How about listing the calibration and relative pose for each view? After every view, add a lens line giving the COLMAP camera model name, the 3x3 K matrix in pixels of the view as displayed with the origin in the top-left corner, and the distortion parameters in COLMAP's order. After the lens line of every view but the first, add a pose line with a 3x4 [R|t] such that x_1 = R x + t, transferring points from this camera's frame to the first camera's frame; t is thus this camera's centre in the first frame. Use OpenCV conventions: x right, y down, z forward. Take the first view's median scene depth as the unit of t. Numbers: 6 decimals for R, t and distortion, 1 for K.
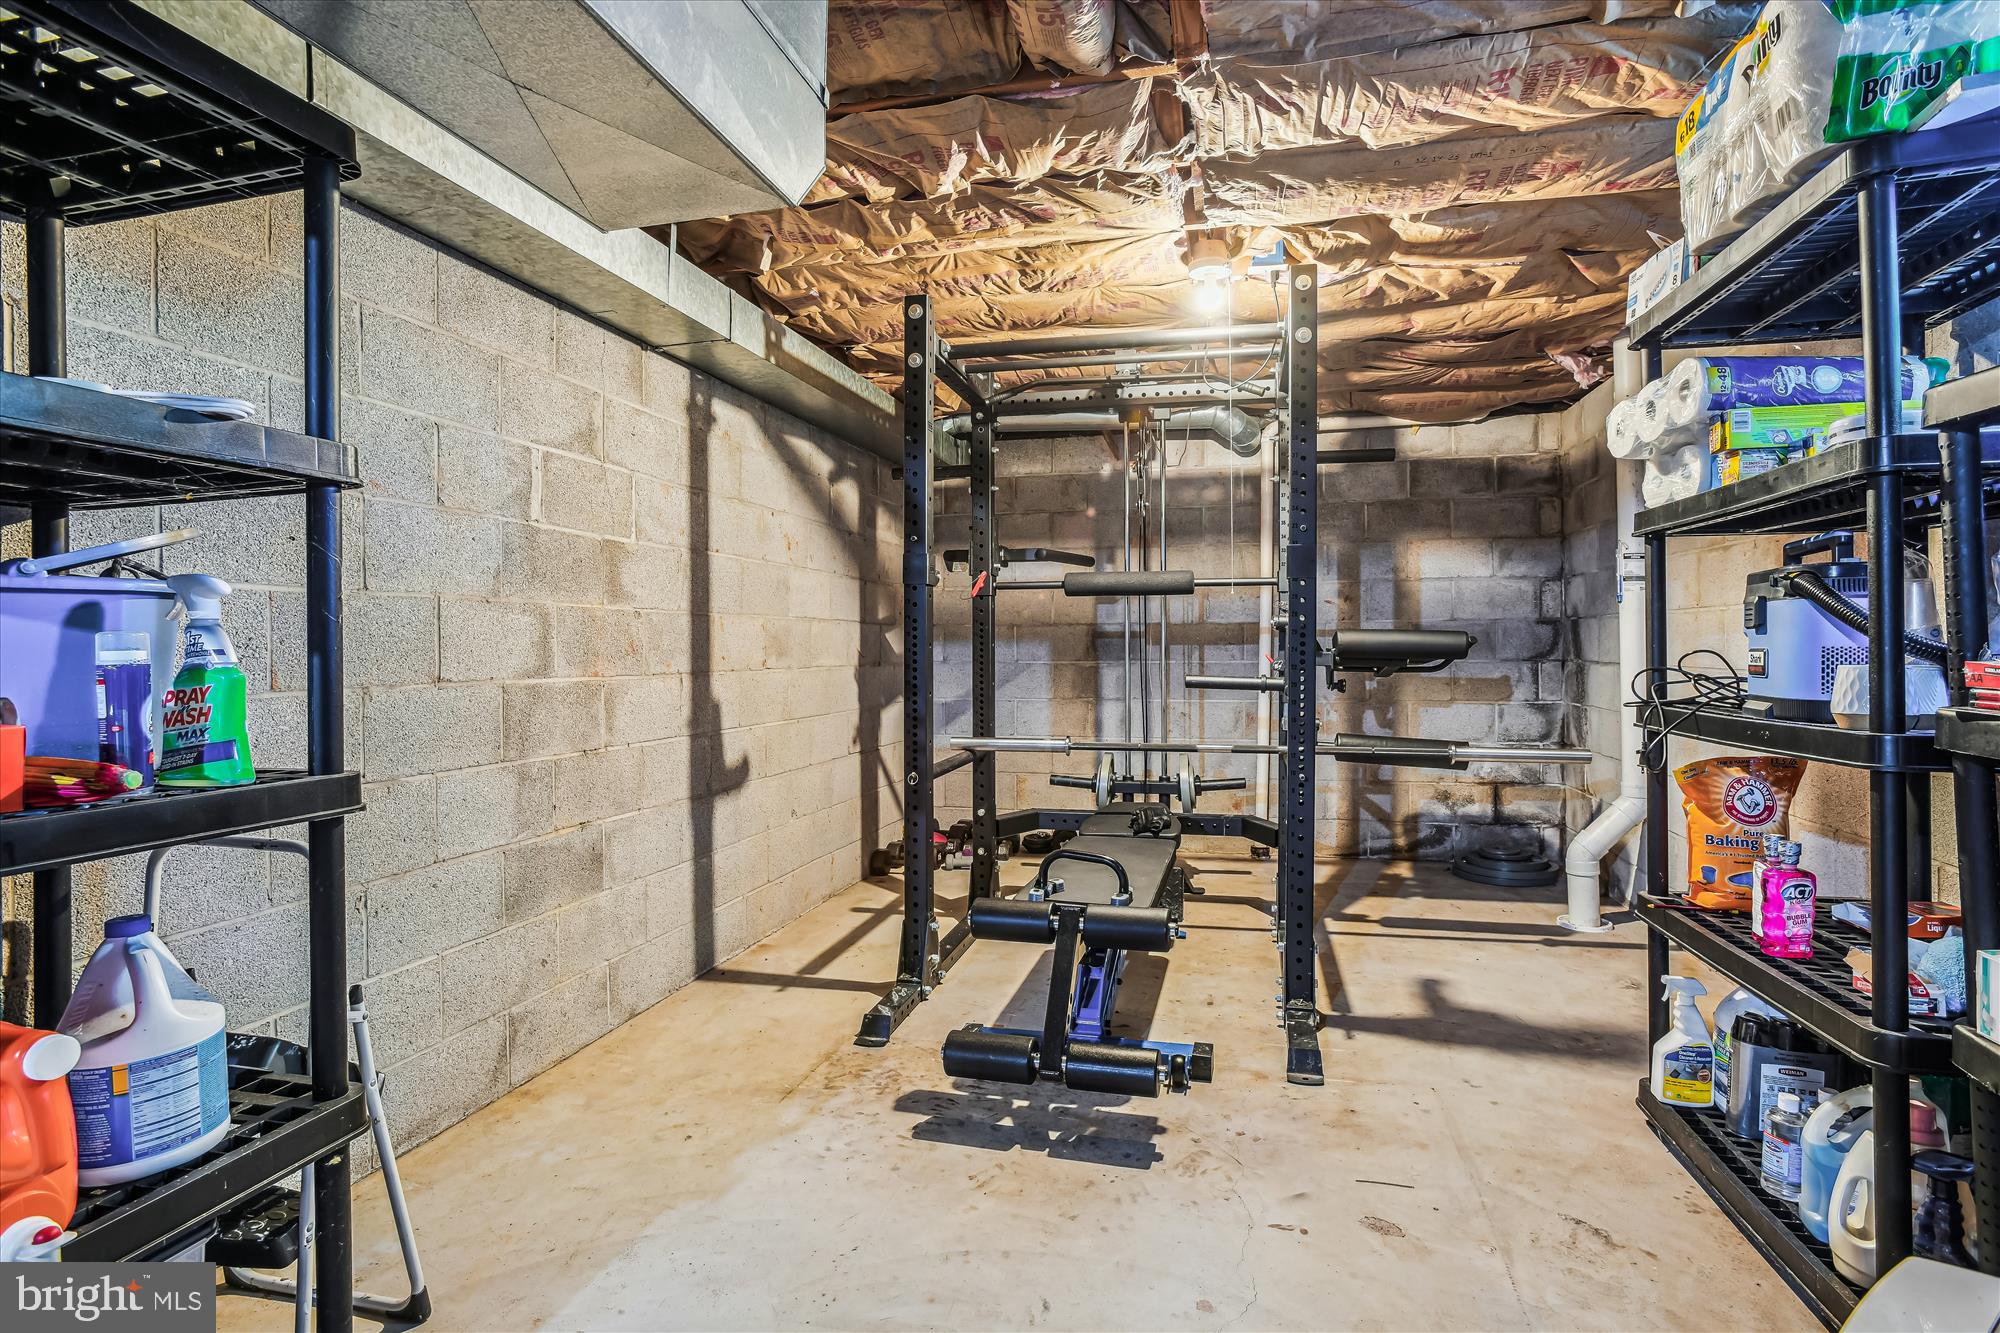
lens RADIAL K [[1030.9, 0, 1021.0], [0, 1030.9, 661.6], [0, 0, 1]] dist [-0.058250, 0.034700]
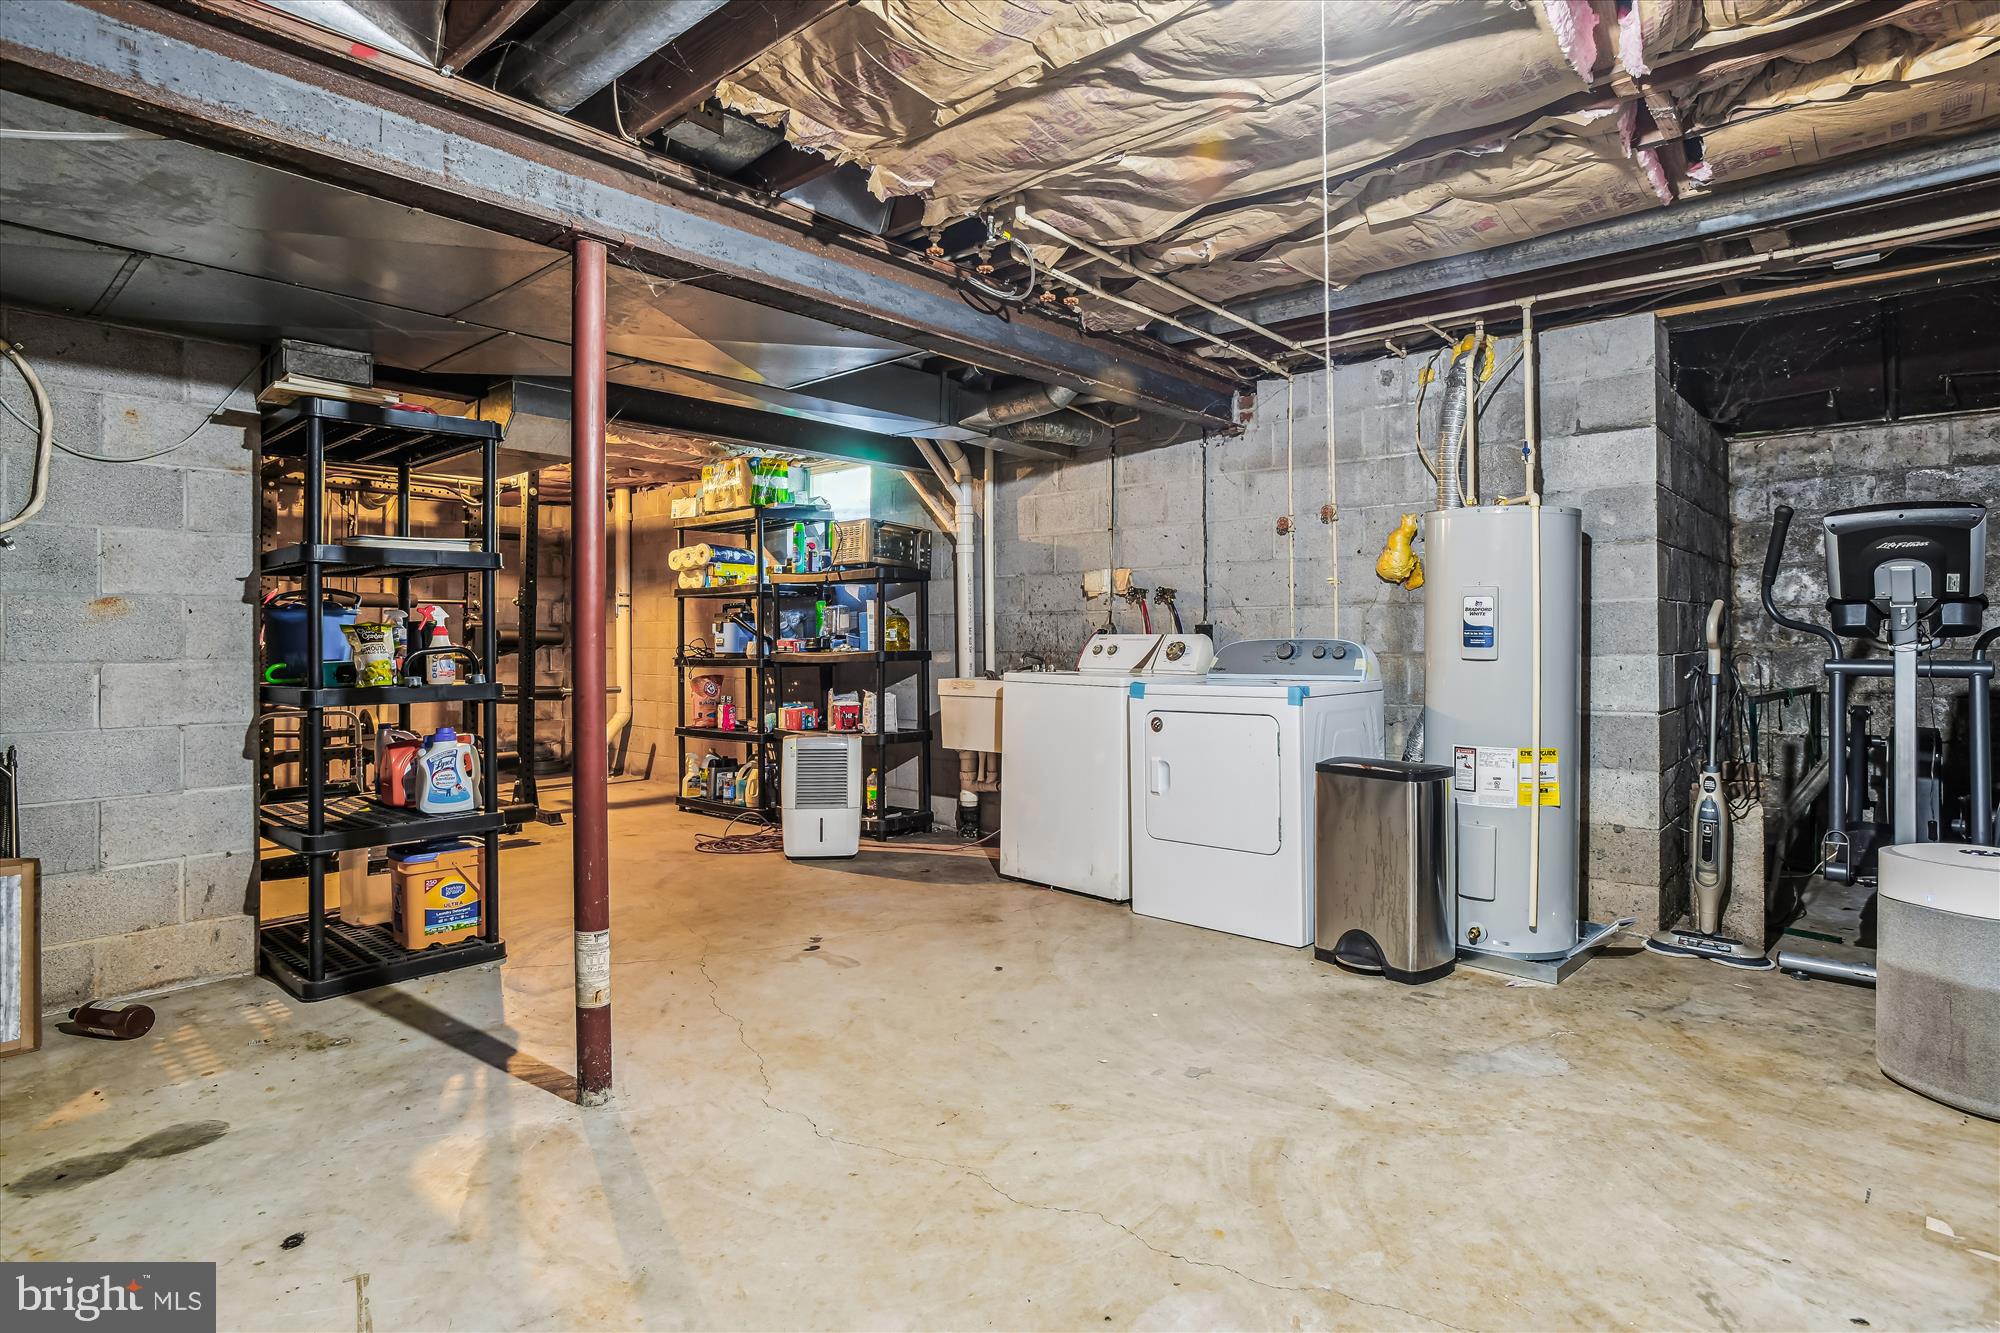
lens RADIAL K [[1030.9, 0, 1021.0], [0, 1030.9, 661.6], [0, 0, 1]] dist [-0.058250, 0.034700]
pose [[0.468786, 0.005031, 0.883297, -1.733109], [-0.002136, 0.999987, -0.004562, 0.076091], [-0.883309, 0.000252, 0.468791, -1.396420]]
